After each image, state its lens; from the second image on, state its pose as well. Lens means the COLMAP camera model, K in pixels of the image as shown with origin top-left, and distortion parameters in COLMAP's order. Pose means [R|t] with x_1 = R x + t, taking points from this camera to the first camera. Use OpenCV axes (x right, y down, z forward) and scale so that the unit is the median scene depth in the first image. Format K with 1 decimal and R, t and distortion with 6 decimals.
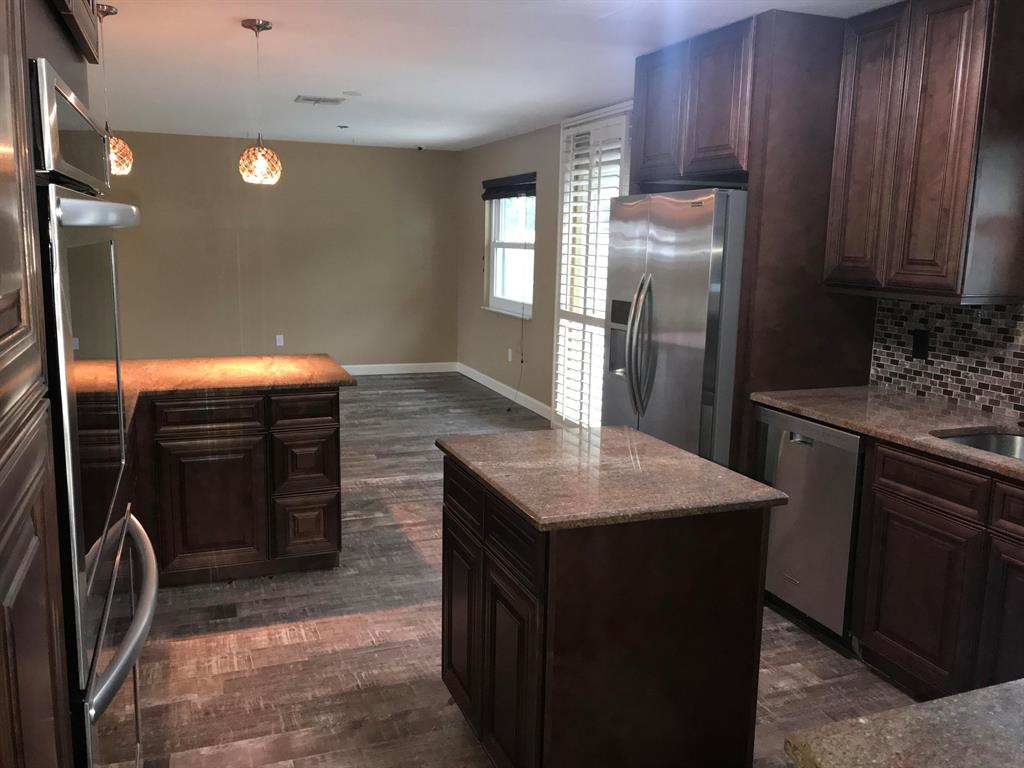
lens RADIAL K [[837.4, 0, 511.6], [0, 837.4, 382.9], [0, 0, 1]] dist [0.034268, -0.028406]
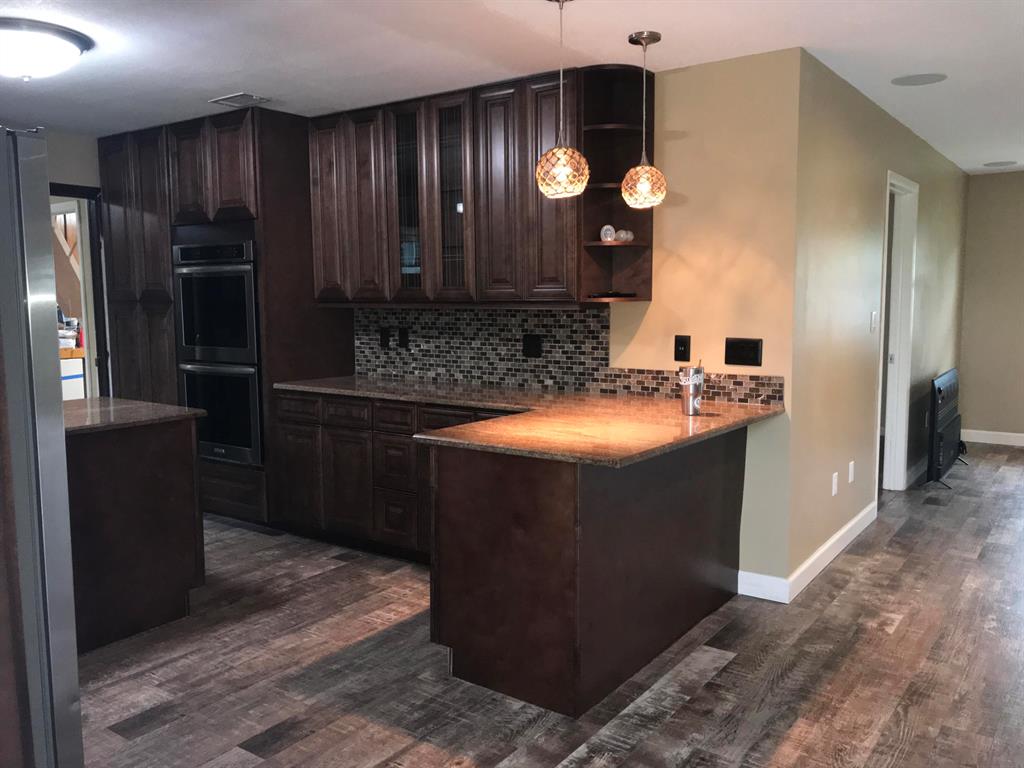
lens RADIAL K [[837.4, 0, 515.1], [0, 837.4, 382.2], [0, 0, 1]] dist [0.034268, -0.028406]
pose [[-0.828082, 0.055003, -0.557903, 0.224379], [-0.099074, 0.965153, 0.242205, -0.323603], [0.551784, 0.255839, -0.793776, 2.049547]]
